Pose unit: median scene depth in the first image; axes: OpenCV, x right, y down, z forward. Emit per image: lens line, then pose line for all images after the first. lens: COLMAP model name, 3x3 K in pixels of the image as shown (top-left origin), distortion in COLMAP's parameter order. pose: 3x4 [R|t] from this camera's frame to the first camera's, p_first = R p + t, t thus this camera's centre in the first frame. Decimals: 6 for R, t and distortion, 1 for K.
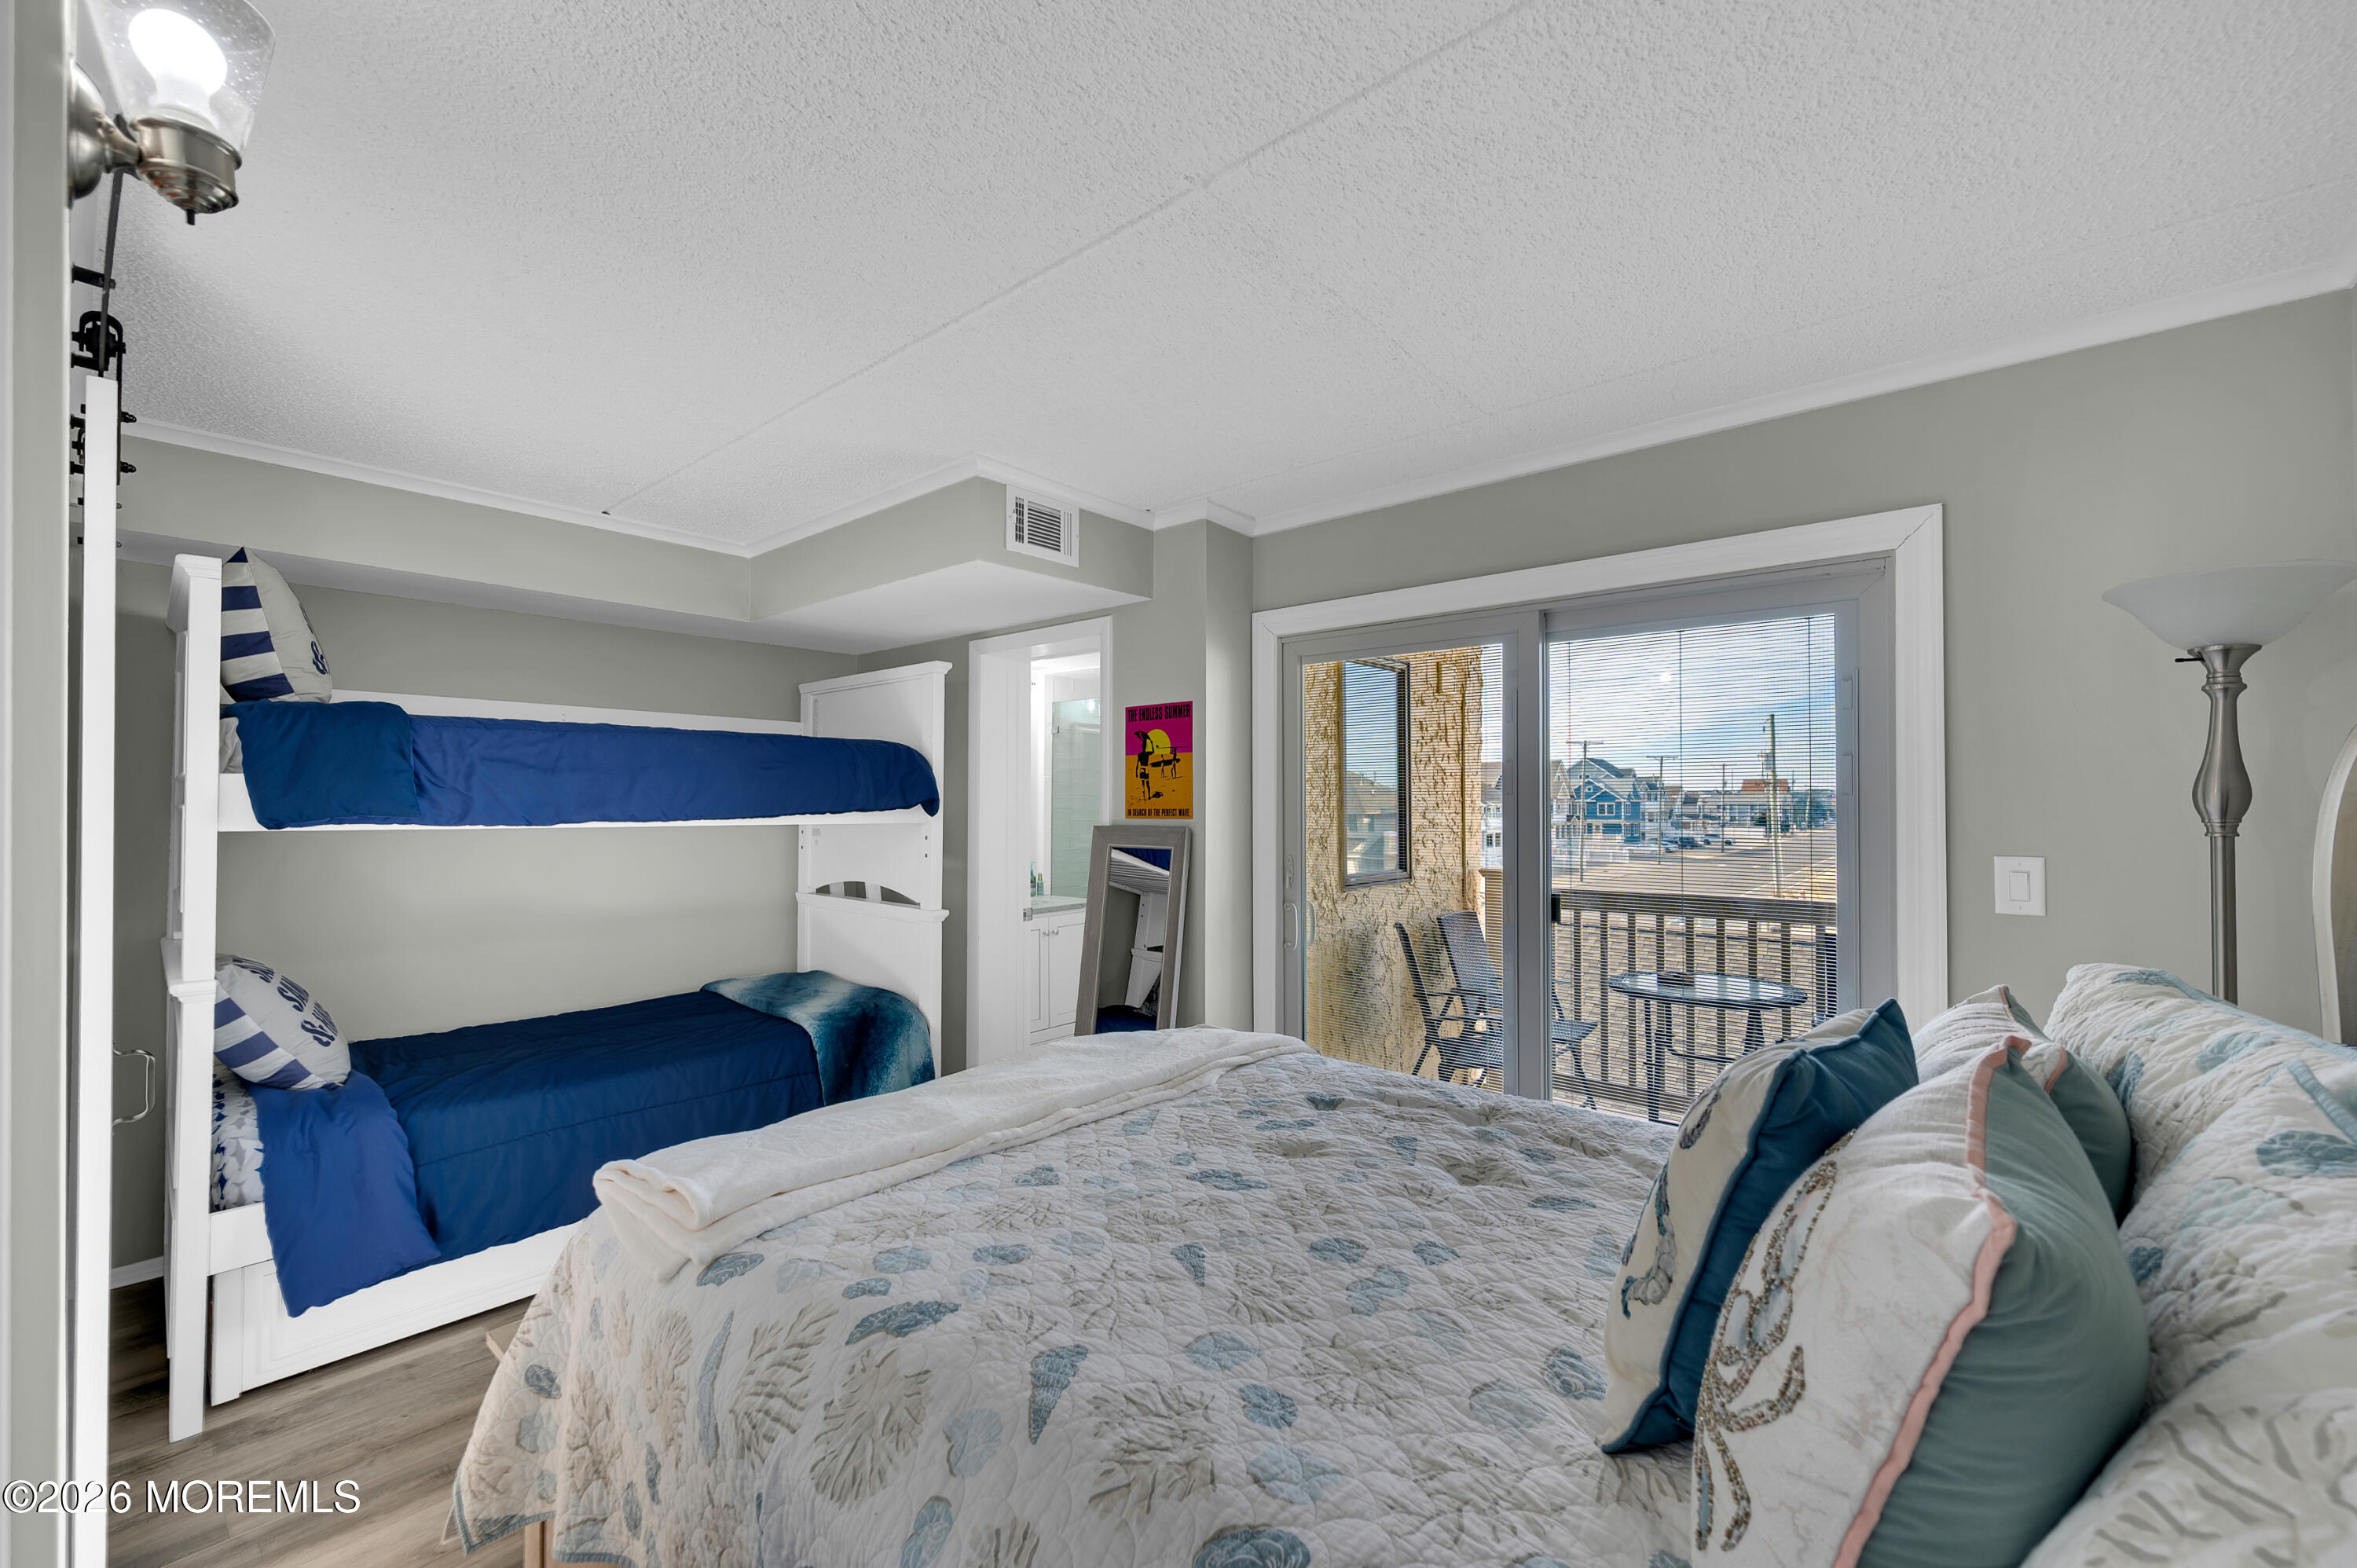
lens RADIAL K [[946.0, 0, 1170.3], [0, 946.0, 793.9], [0, 0, 1]] dist [0.001078, 0.000711]
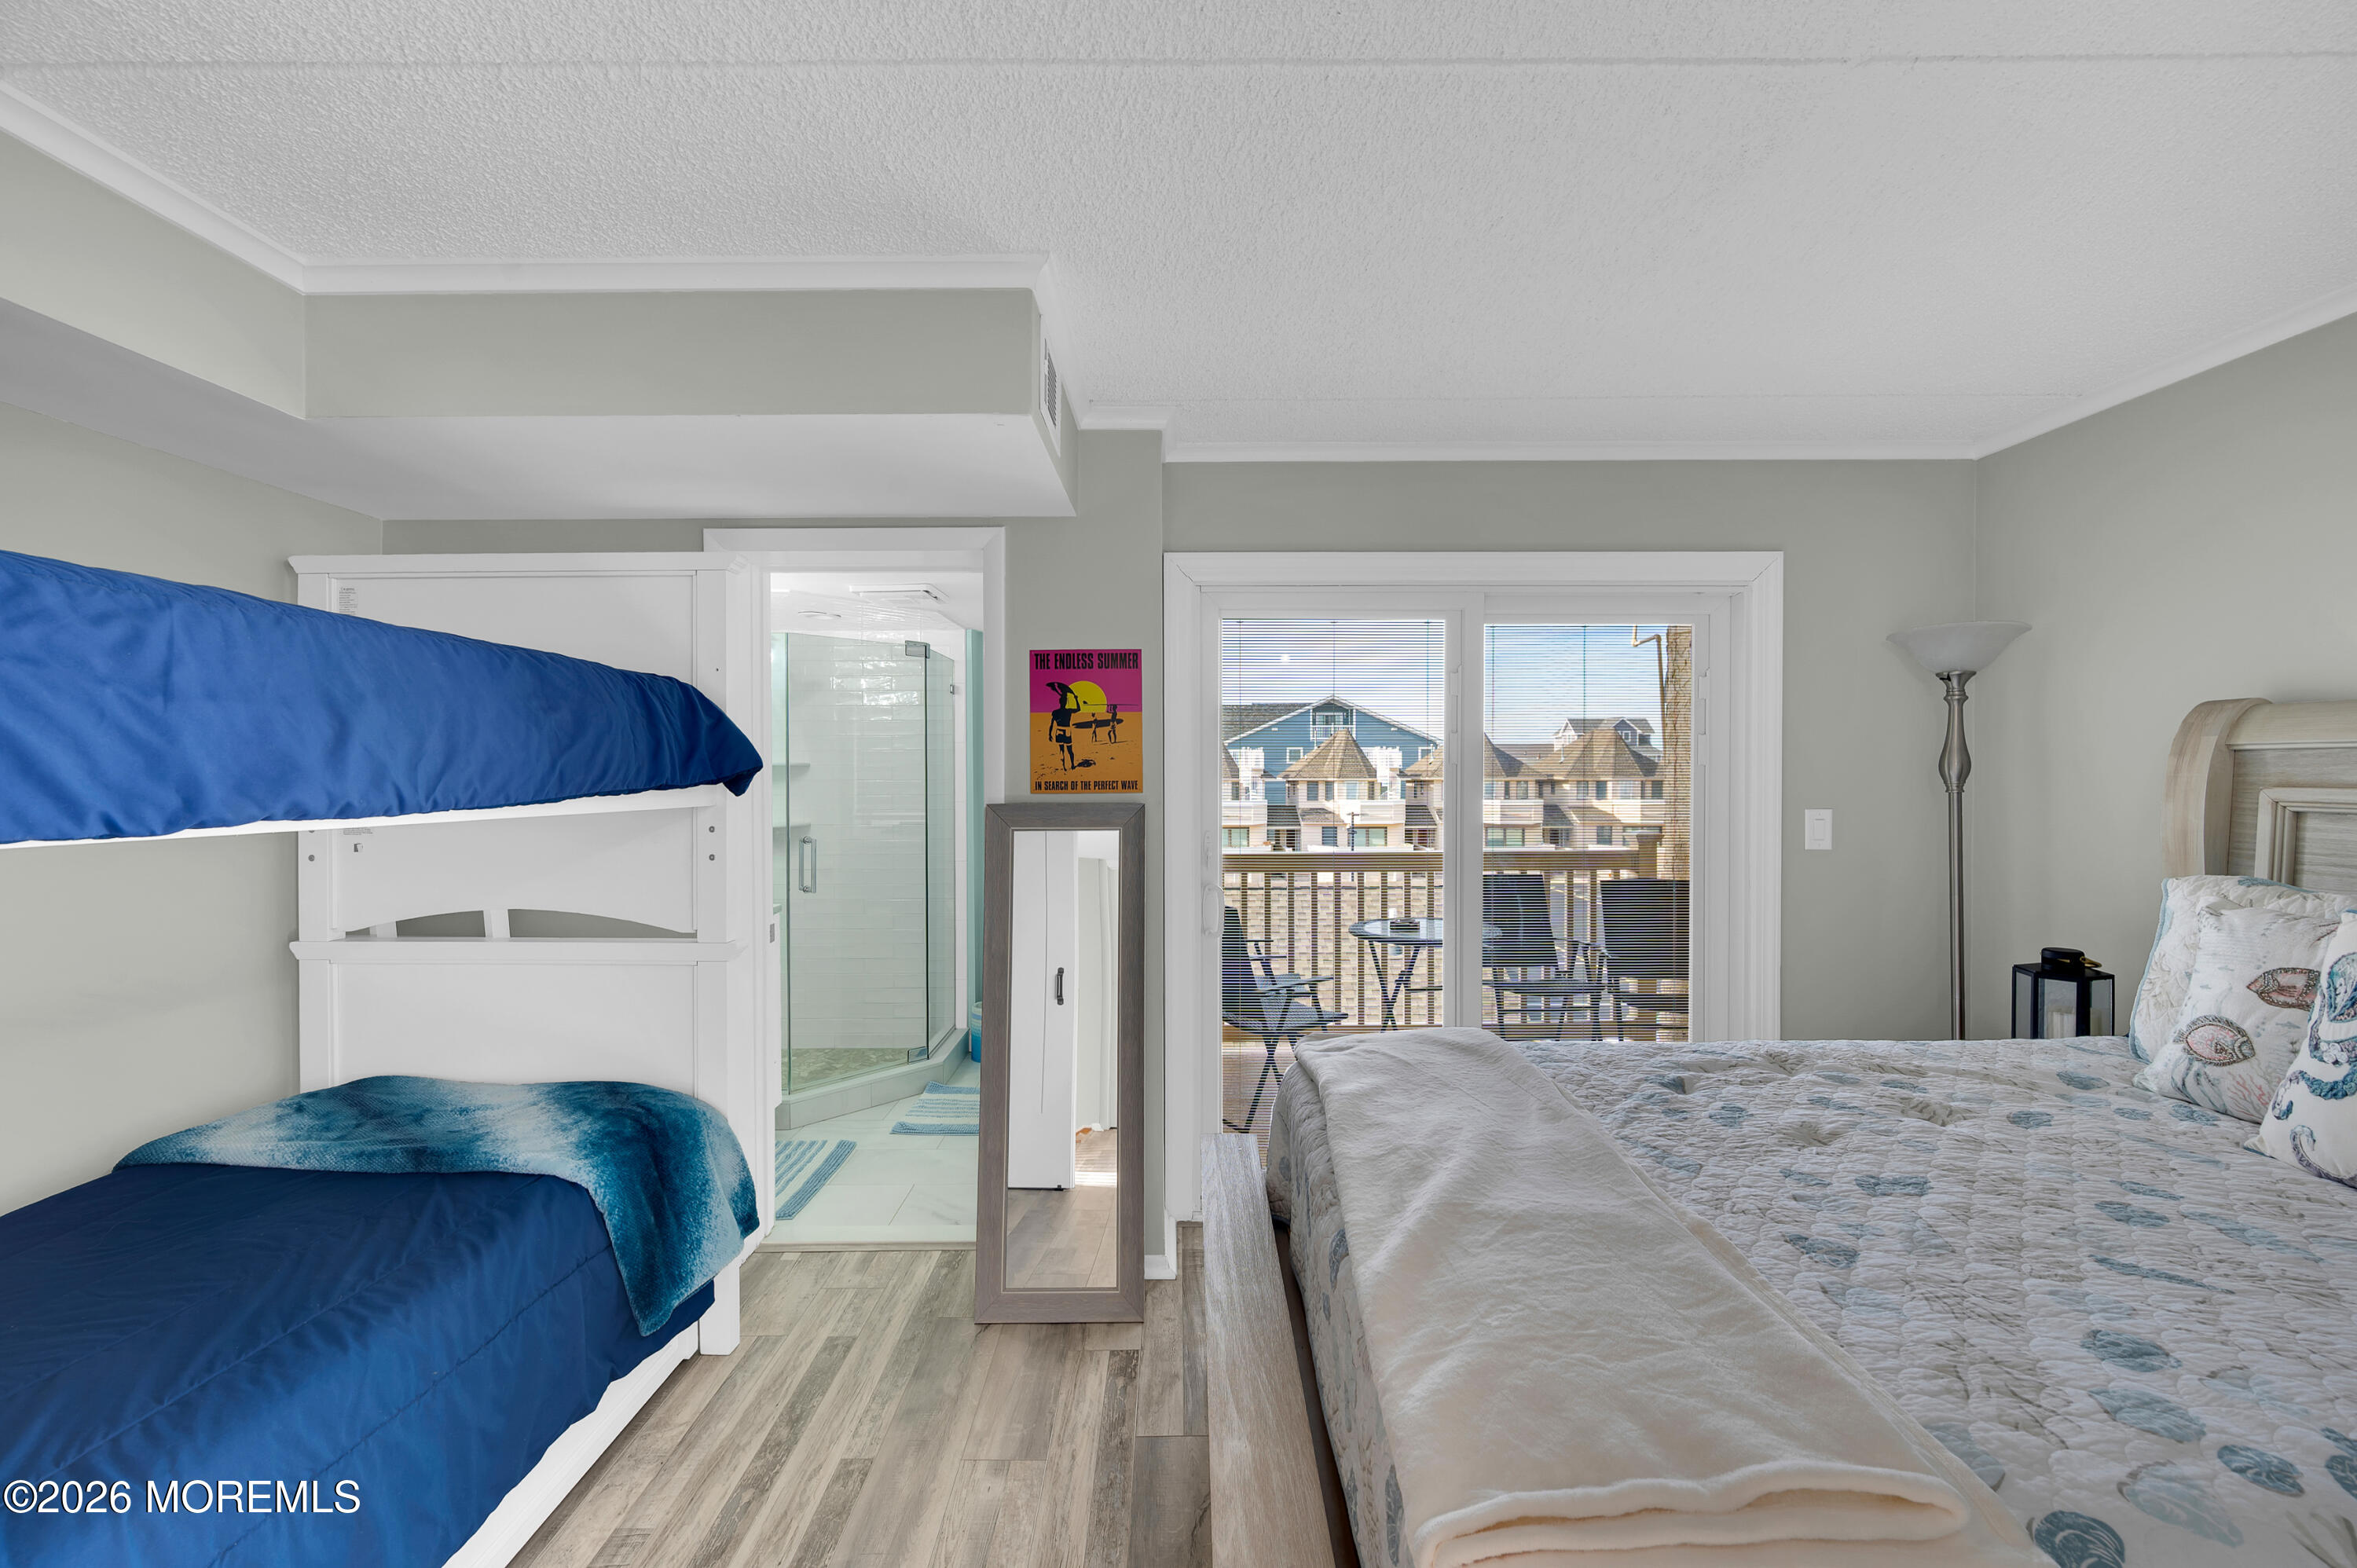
lens RADIAL K [[946.0, 0, 1175.8], [0, 946.0, 771.6], [0, 0, 1]] dist [0.001078, 0.000711]
pose [[0.755417, -0.000195, 0.655244, -0.595906], [-0.003284, 0.999986, 0.004083, 0.005621], [-0.655236, -0.005236, 0.755406, 0.432727]]
